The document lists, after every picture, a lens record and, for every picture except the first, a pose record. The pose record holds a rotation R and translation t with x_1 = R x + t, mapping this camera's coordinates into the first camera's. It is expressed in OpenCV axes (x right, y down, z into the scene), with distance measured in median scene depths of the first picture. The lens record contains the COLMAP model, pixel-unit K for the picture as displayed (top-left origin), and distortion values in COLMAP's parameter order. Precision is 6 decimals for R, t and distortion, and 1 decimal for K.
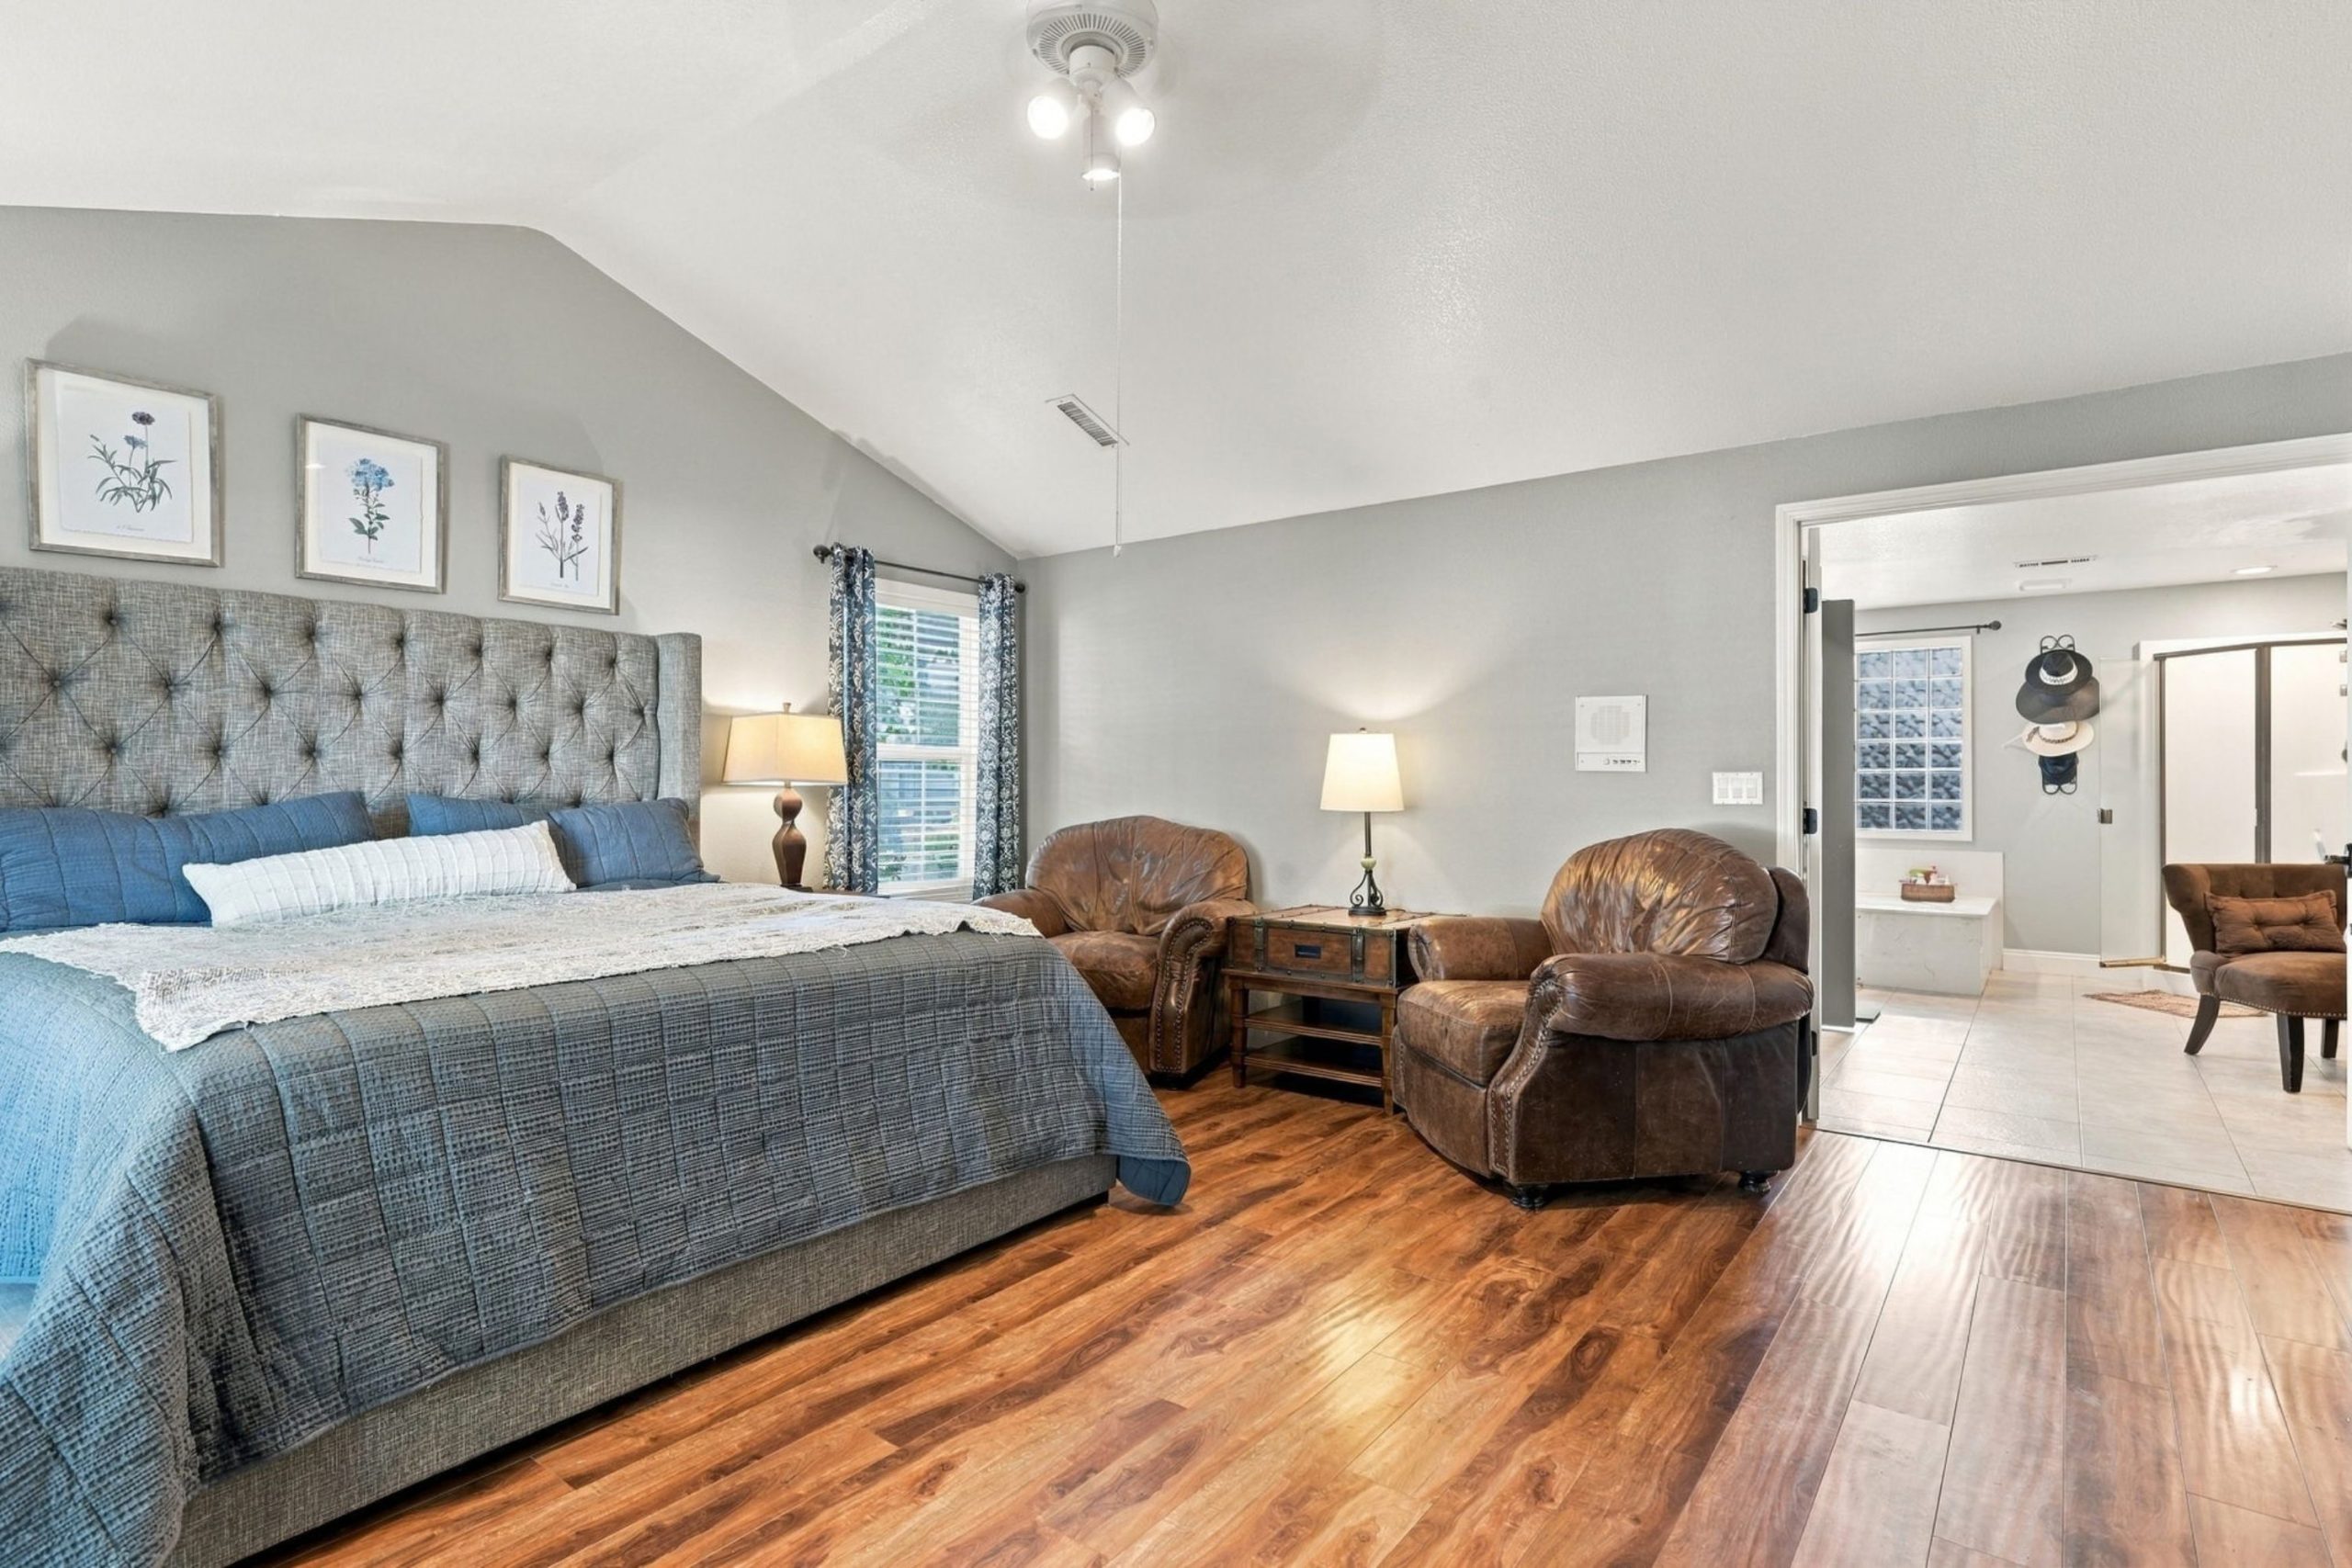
lens RADIAL K [[1216.3, 0, 1182.8], [0, 1216.3, 781.9], [0, 0, 1]] dist [-0.001722, 0.001698]
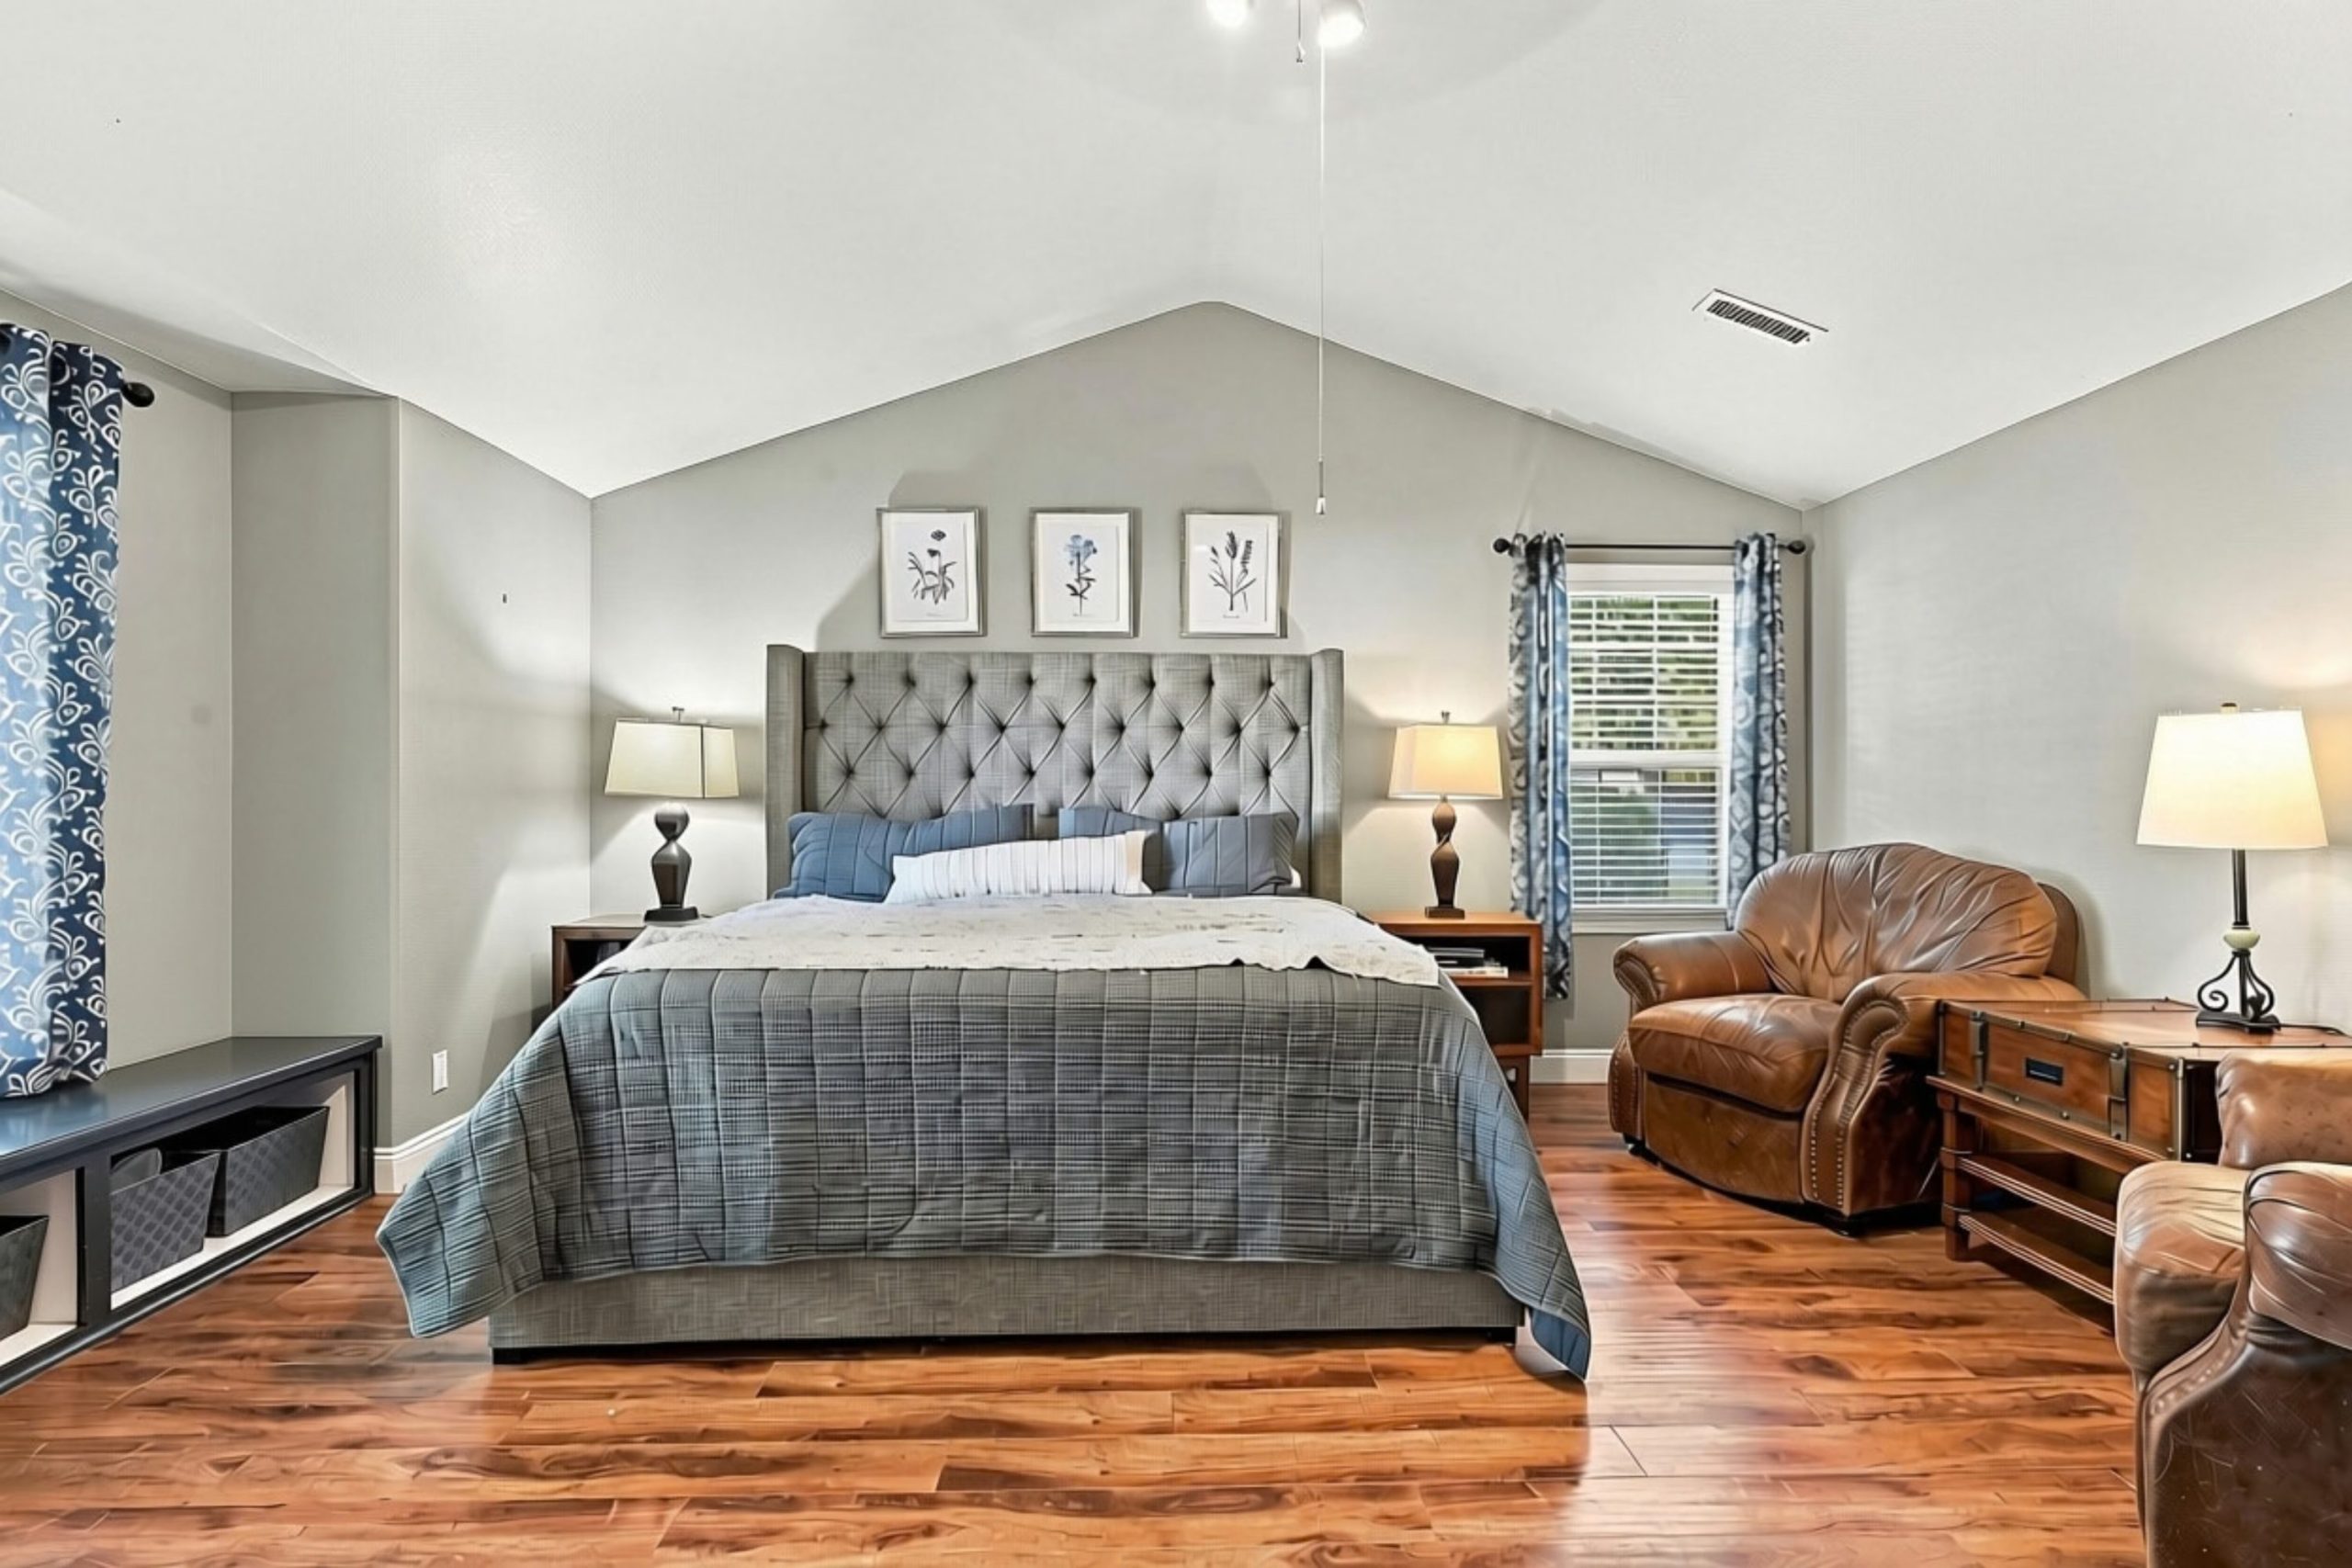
lens RADIAL K [[1216.3, 0, 1176.4], [0, 1216.3, 798.7], [0, 0, 1]] dist [-0.001722, 0.001698]
pose [[0.619206, 0.001545, -0.785227, 0.360586], [0.001267, 0.999995, 0.002967, -0.001011], [0.785227, -0.002832, 0.619201, 0.314531]]
